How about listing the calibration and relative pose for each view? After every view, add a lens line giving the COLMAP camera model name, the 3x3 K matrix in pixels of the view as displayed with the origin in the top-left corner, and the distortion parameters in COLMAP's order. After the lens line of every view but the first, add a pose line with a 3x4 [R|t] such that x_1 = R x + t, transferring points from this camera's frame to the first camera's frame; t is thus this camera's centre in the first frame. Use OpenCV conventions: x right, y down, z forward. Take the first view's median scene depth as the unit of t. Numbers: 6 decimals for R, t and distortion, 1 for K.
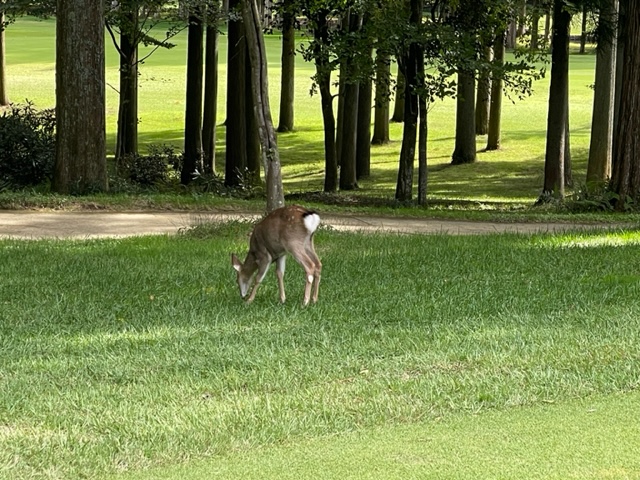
lens RADIAL K [[1972.7, 0, 320.0], [0, 1972.7, 240.0], [0, 0, 1]] dist [0.074246, -0.062625]
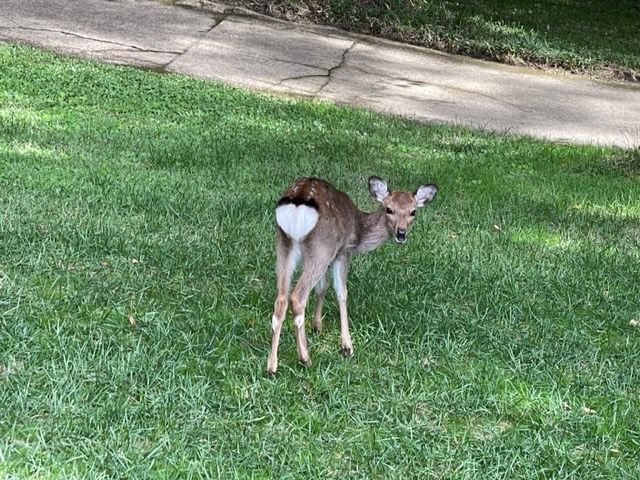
lens RADIAL K [[1972.7, 0, 320.0], [0, 1972.7, 240.0], [0, 0, 1]] dist [0.074246, -0.062625]
pose [[0.843169, 0.200712, -0.498779, 0.145113], [-0.140876, 0.977769, 0.155314, -0.052190], [0.518864, -0.060690, 0.852700, 0.356952]]
